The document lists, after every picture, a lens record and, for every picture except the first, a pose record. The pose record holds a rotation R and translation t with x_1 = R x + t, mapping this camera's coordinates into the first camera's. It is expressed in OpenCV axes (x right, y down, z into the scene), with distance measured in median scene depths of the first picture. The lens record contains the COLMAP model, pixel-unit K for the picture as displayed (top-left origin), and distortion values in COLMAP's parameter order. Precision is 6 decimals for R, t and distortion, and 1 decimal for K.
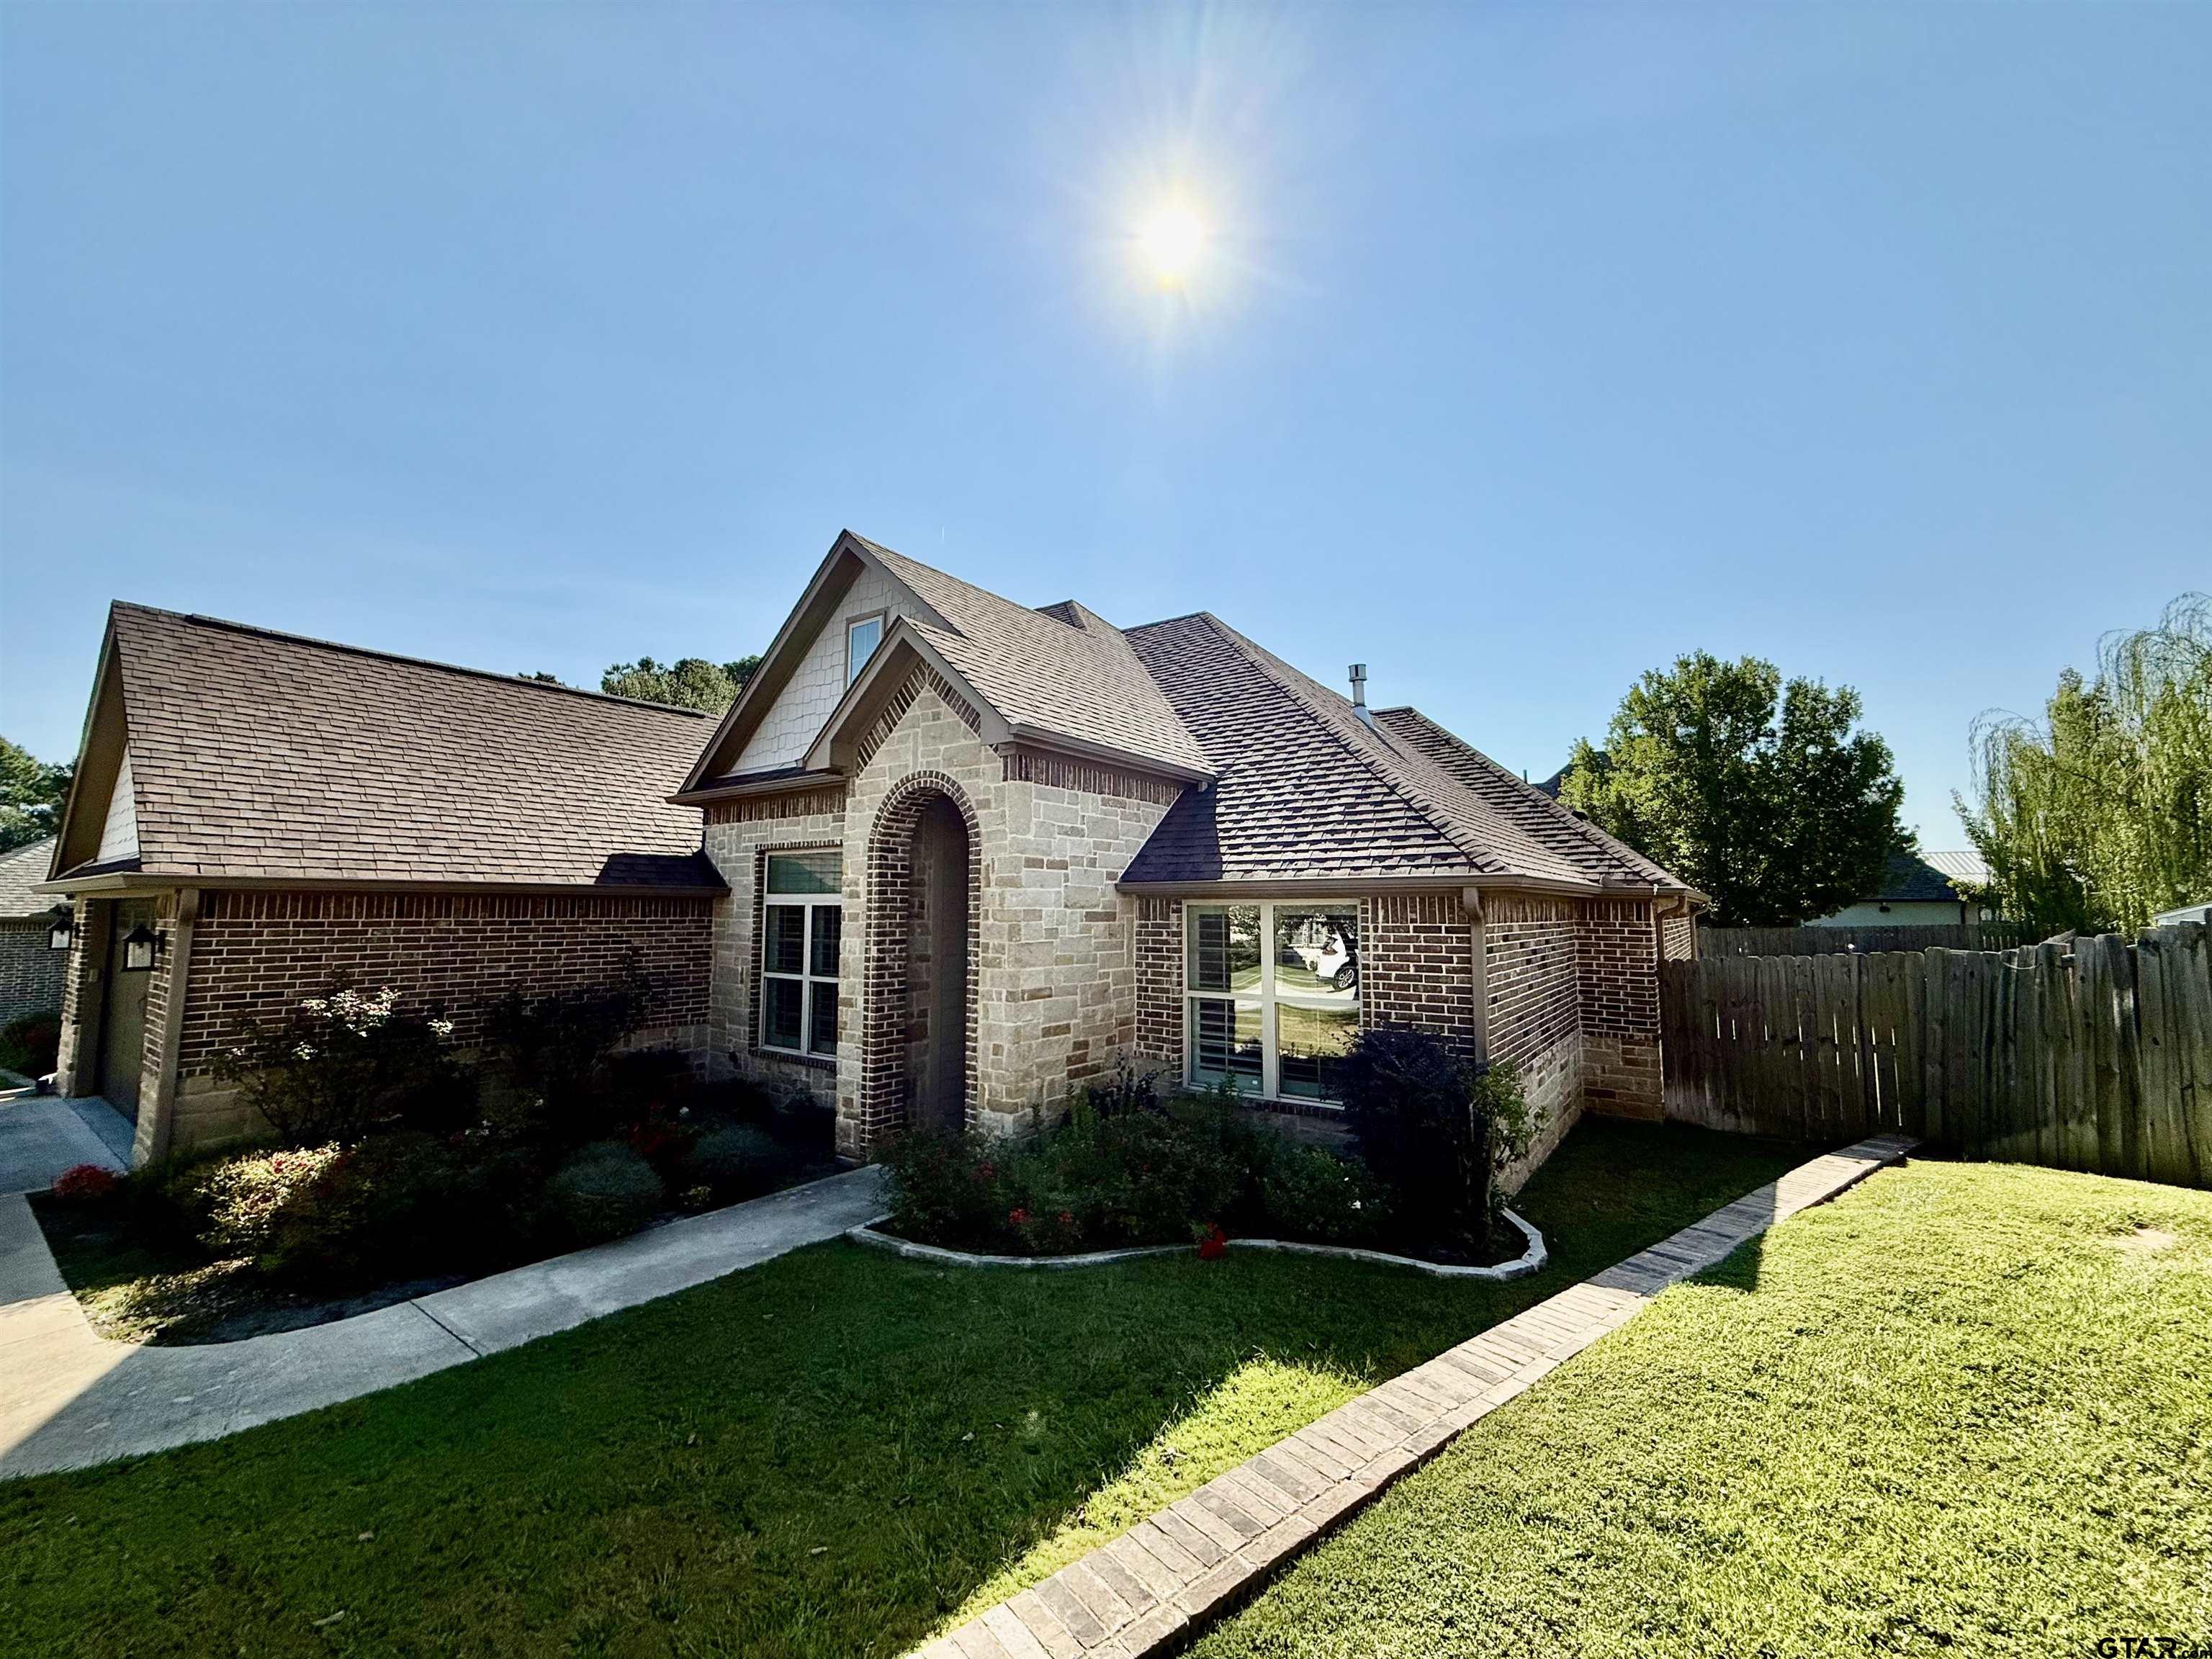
lens RADIAL K [[898.2, 0, 1099.0], [0, 898.2, 832.0], [0, 0, 1]] dist [0.004709, 0.000479]
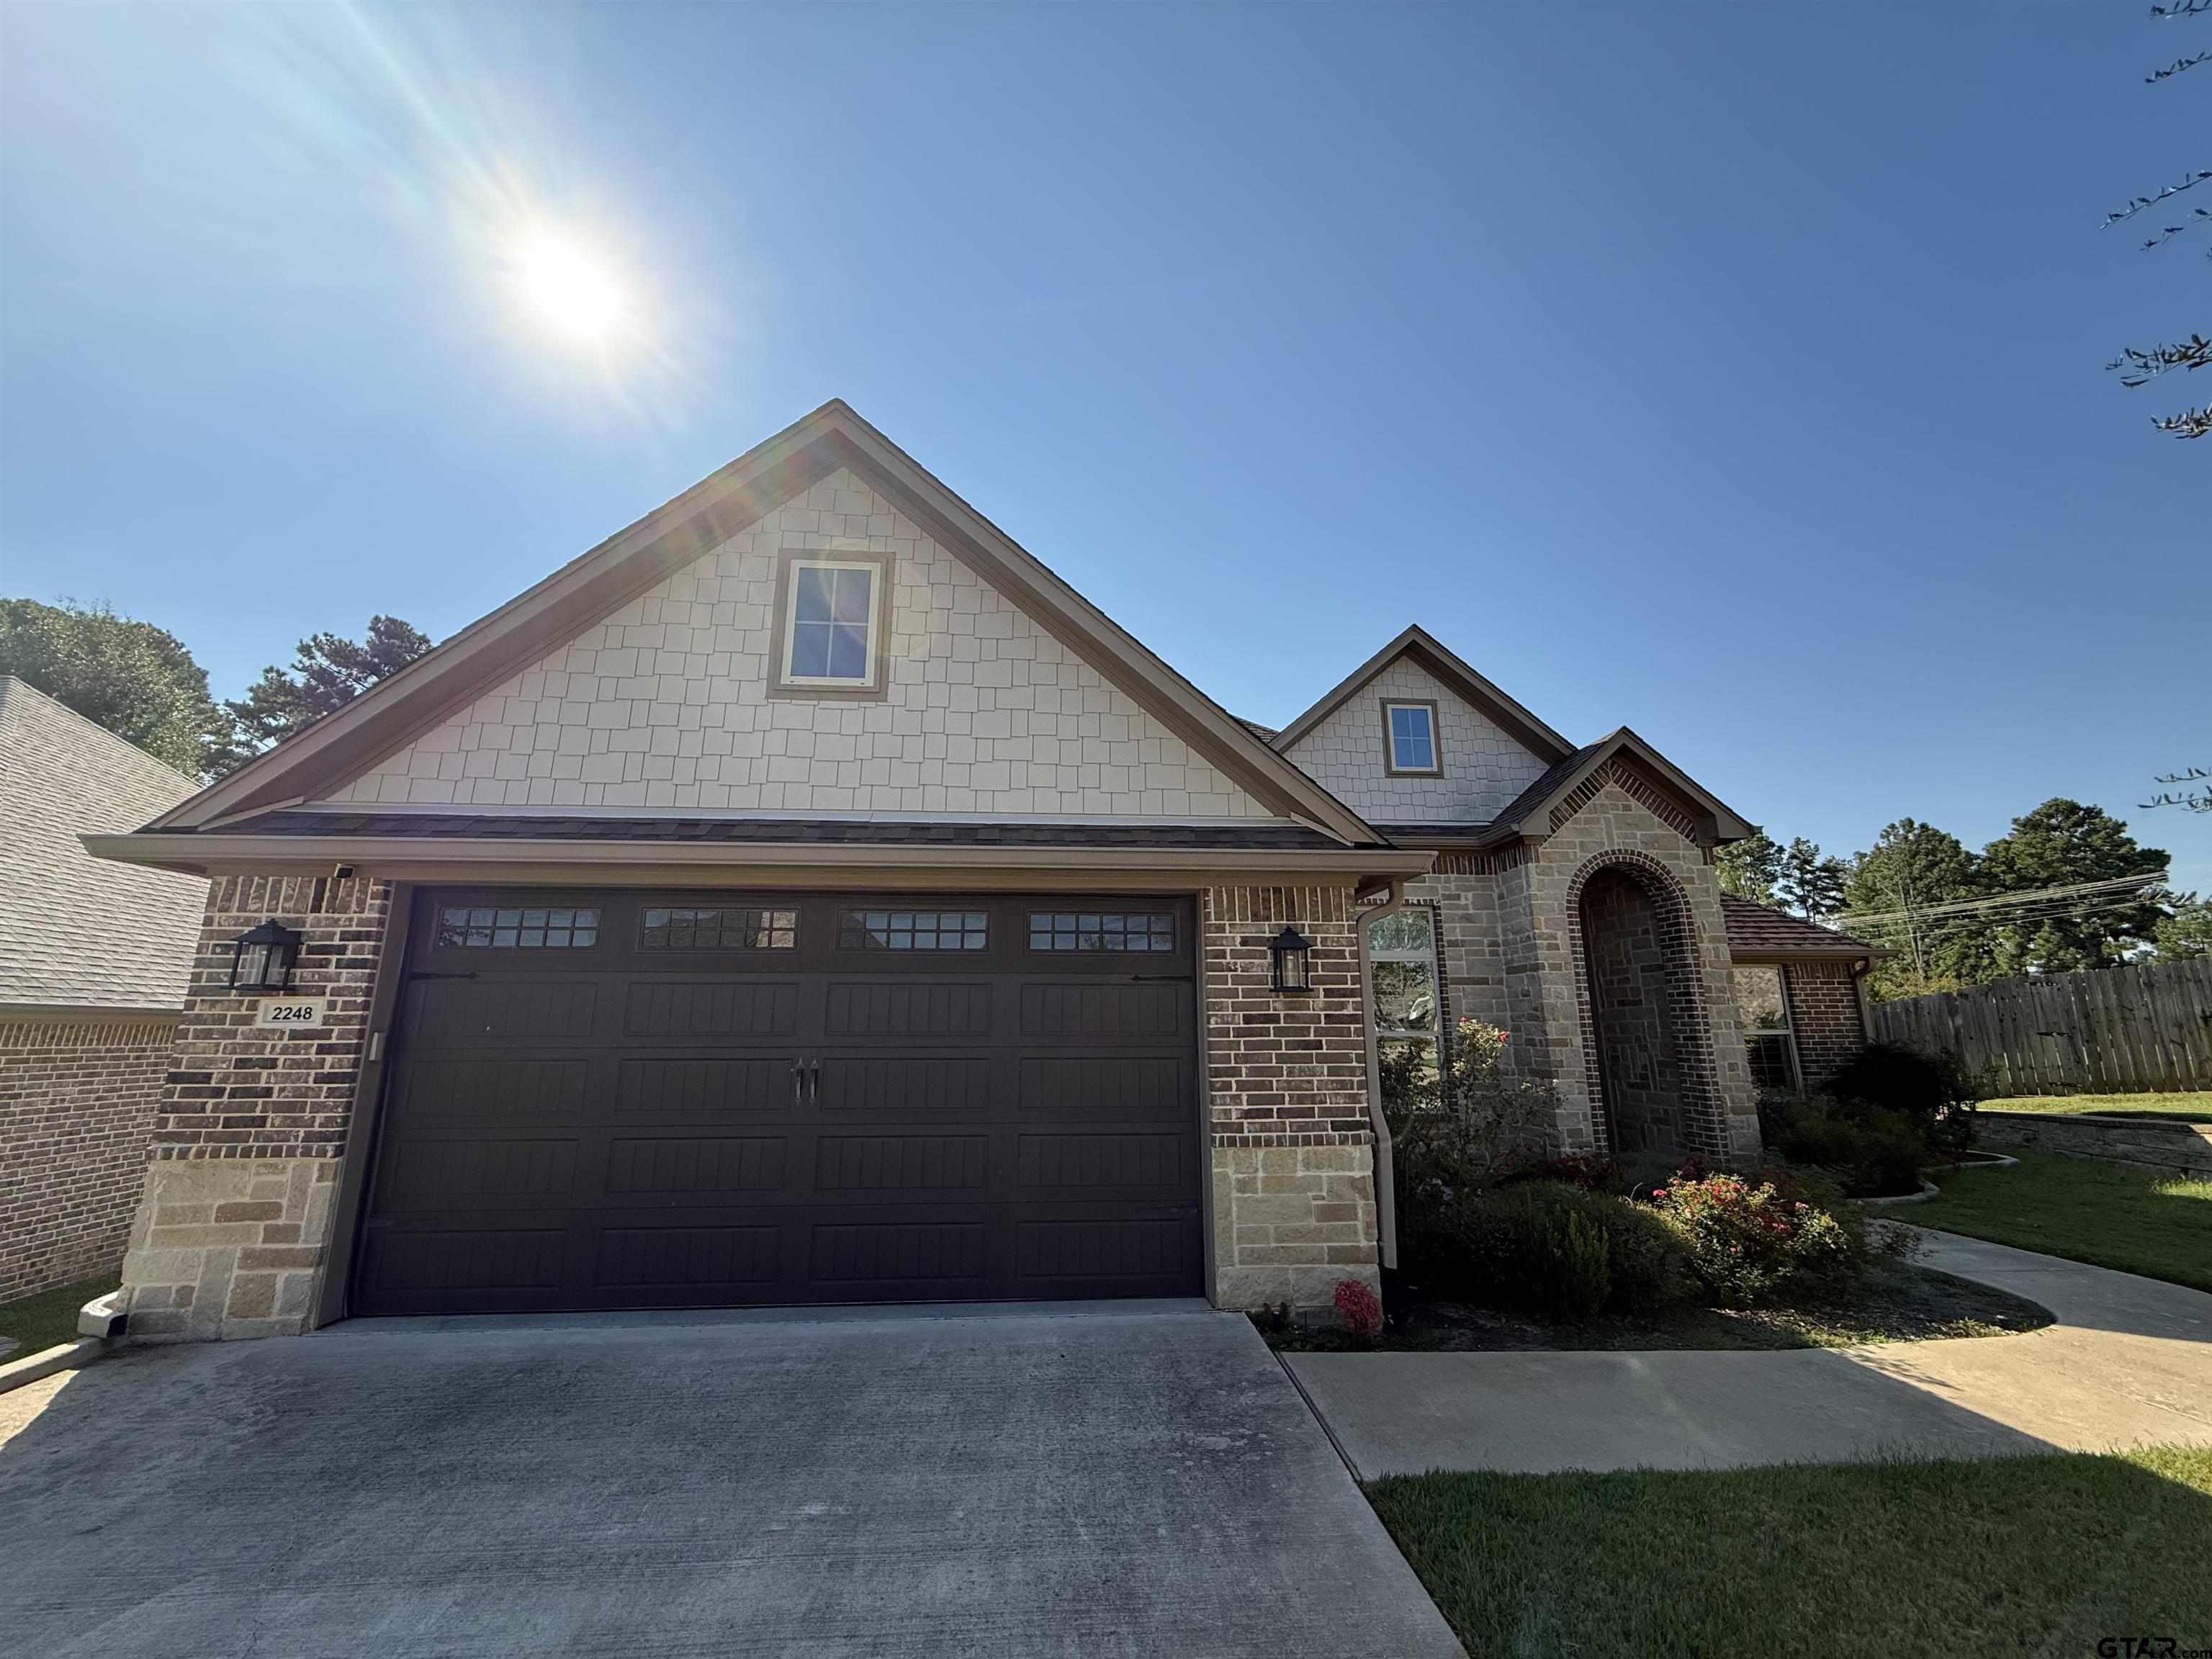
lens RADIAL K [[898.2, 0, 1105.0], [0, 898.2, 829.4], [0, 0, 1]] dist [0.004709, 0.000479]
pose [[0.752012, 0.138850, 0.644360, -1.504834], [-0.050034, 0.986766, -0.154240, 0.130799], [-0.657248, 0.083750, 0.749007, 0.516214]]
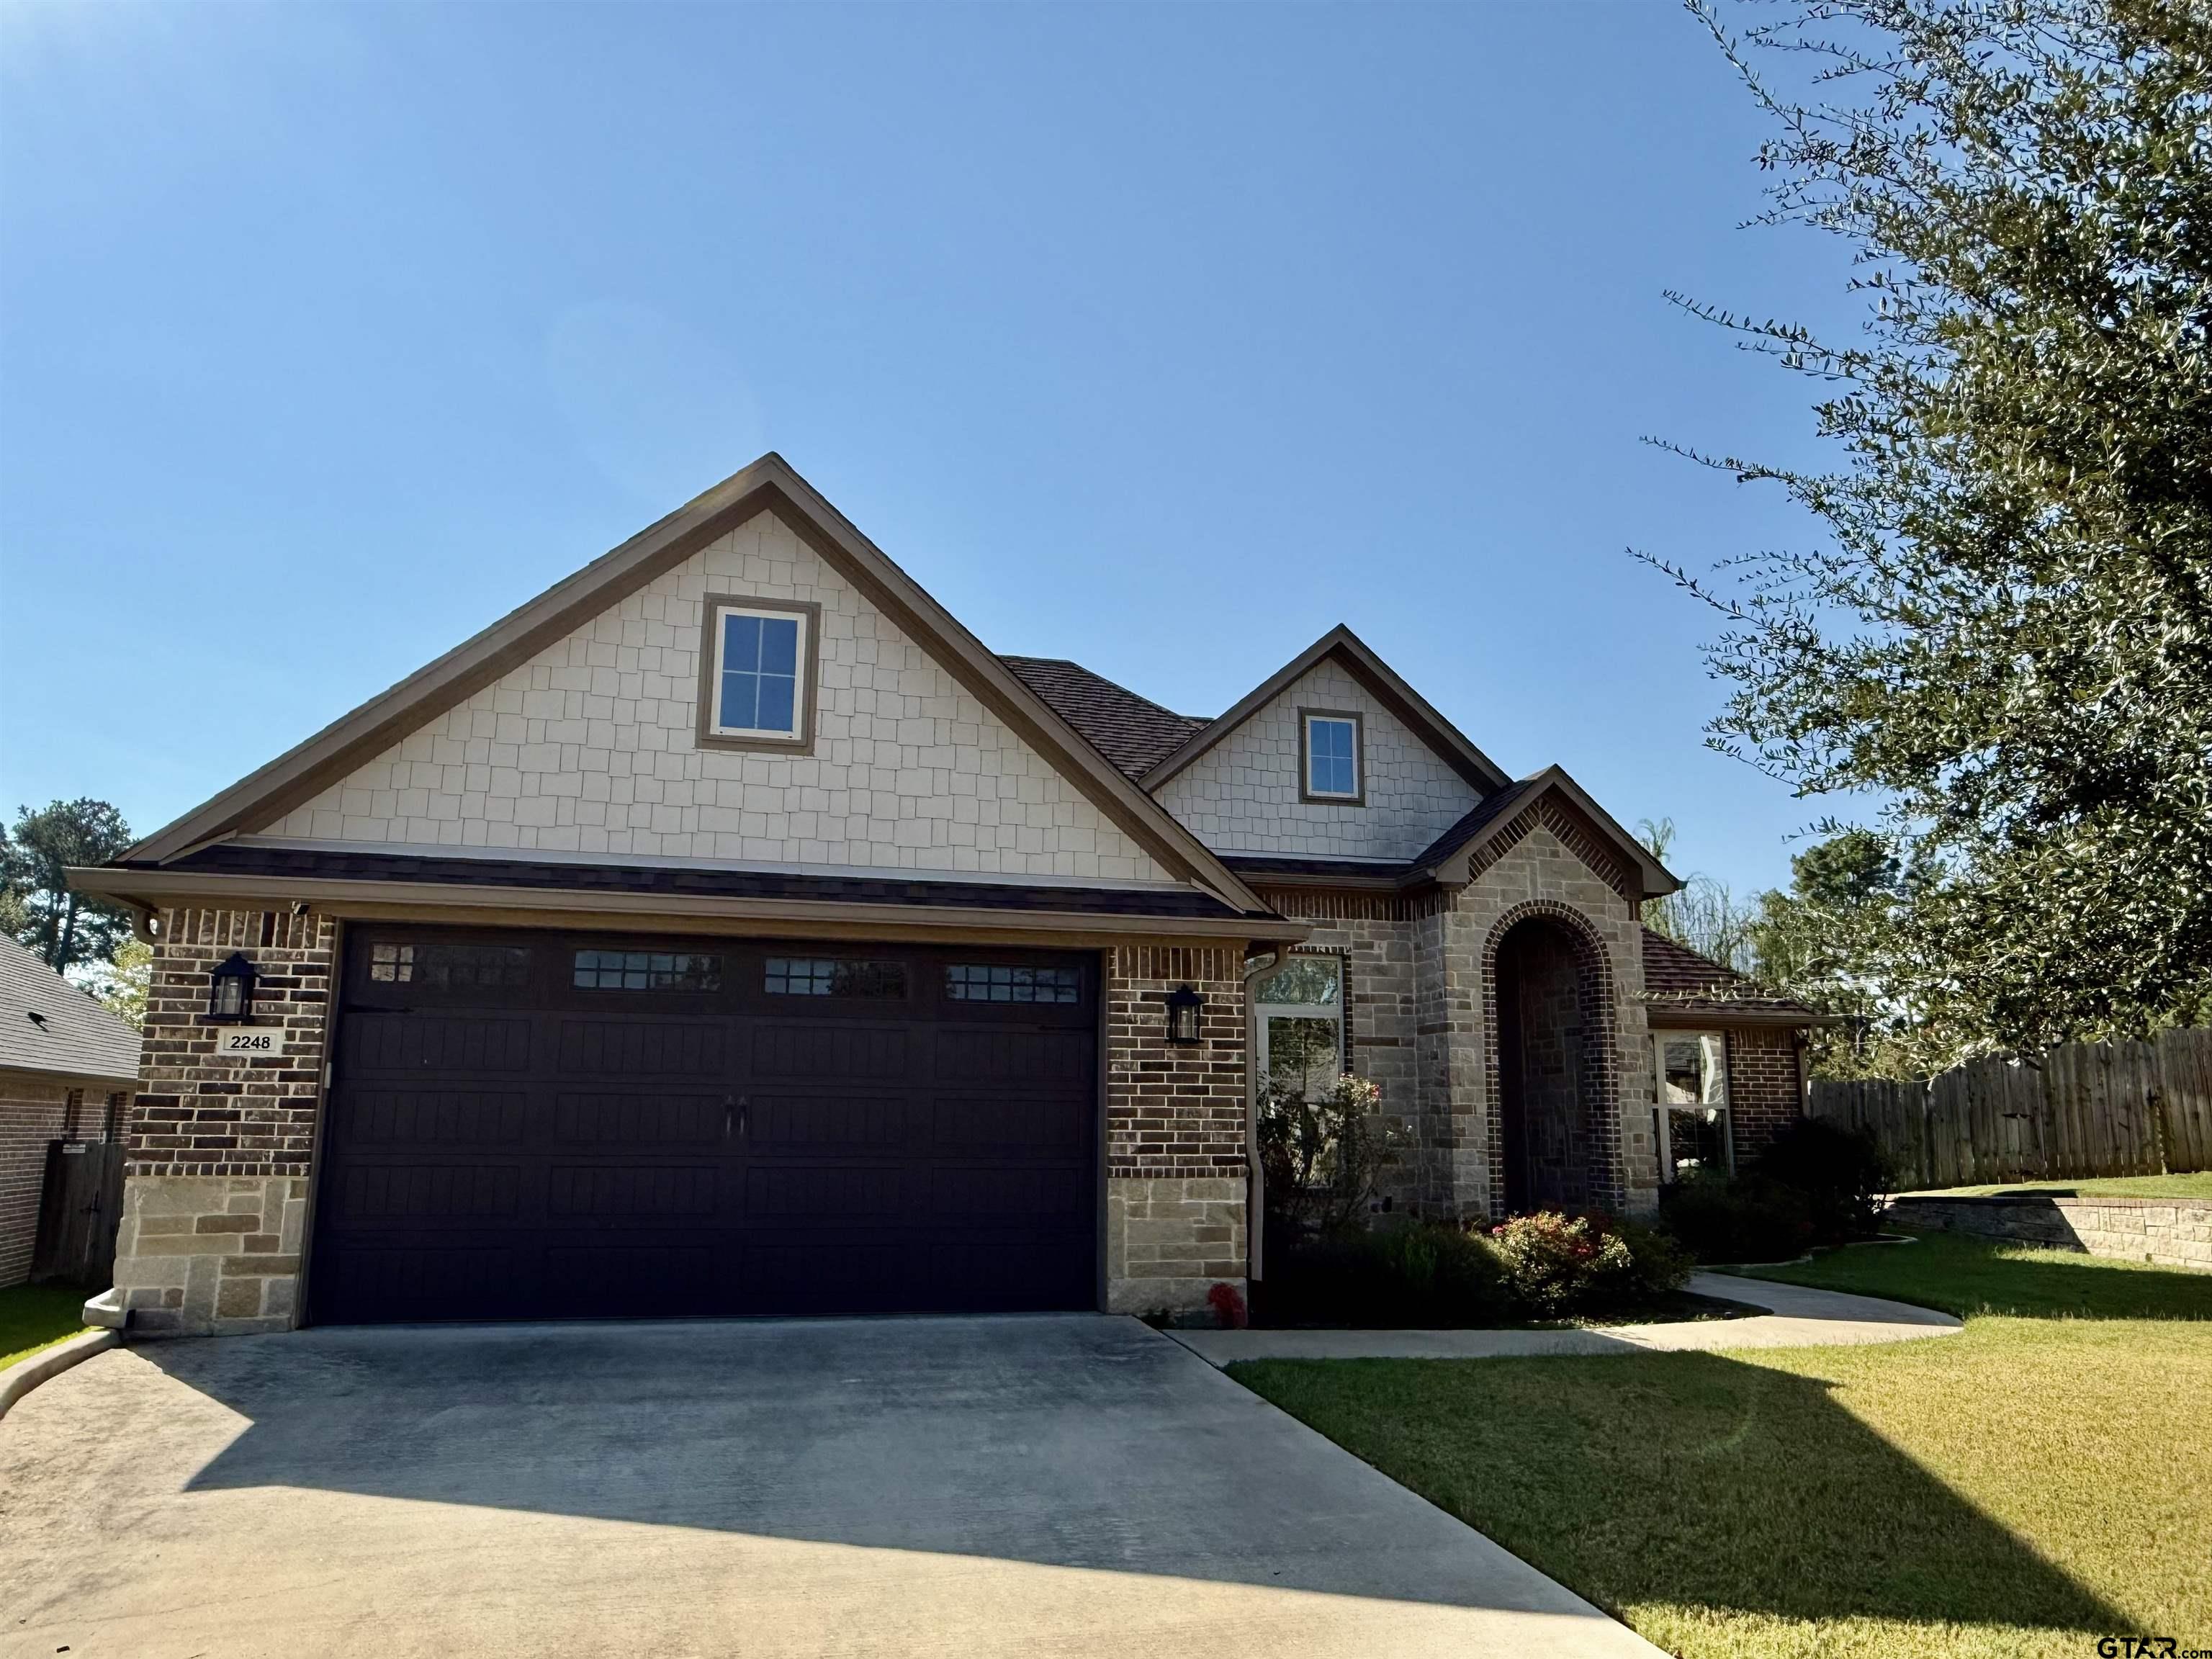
lens RADIAL K [[1565.4, 0, 1119.0], [0, 1565.4, 837.5], [0, 0, 1]] dist [0.005319, 0.004751]
pose [[0.629055, 0.144121, 0.763884, -1.992035], [-0.072197, 0.989248, -0.127186, 0.140308], [-0.774001, 0.024857, 0.632696, 0.160448]]
